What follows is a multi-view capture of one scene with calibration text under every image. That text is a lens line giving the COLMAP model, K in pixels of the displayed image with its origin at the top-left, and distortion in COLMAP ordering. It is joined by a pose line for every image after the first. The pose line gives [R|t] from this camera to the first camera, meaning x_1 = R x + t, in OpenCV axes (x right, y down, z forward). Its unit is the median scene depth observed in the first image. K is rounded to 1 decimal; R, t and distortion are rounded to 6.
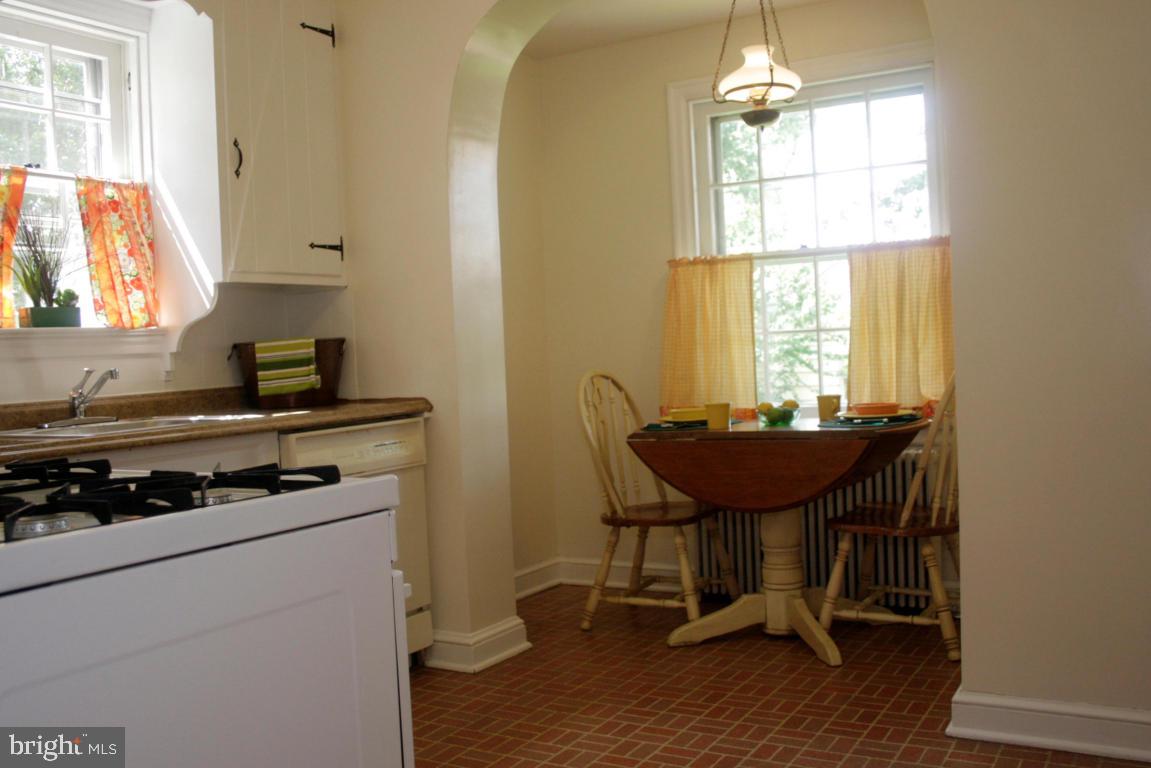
lens RADIAL K [[1104.3, 0, 571.2], [0, 1104.3, 380.5], [0, 0, 1]] dist [-0.064382, 0.000000]
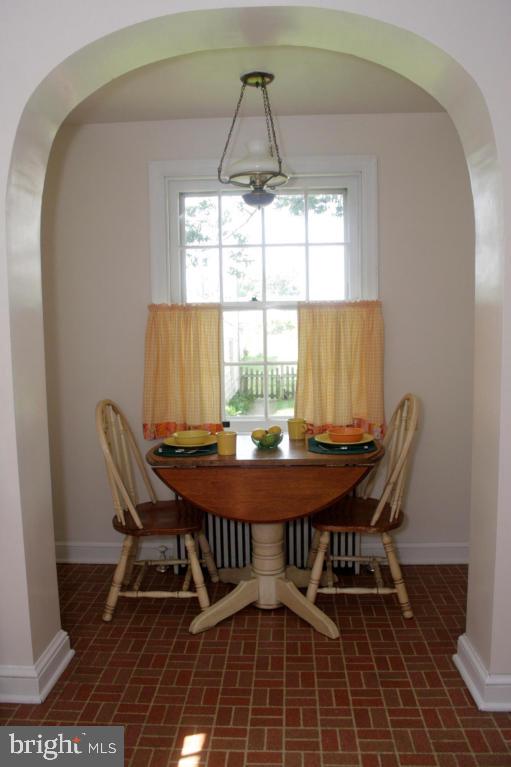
lens RADIAL K [[650.5, 0, 256.6], [0, 650.5, 384.9], [0, 0, 1]] dist [-0.101635, 0.048839]
pose [[0.890021, -0.016669, 0.455615, -0.144503], [-0.007944, 0.998613, 0.052054, -0.061388], [-0.455851, -0.049949, 0.888654, 0.308994]]
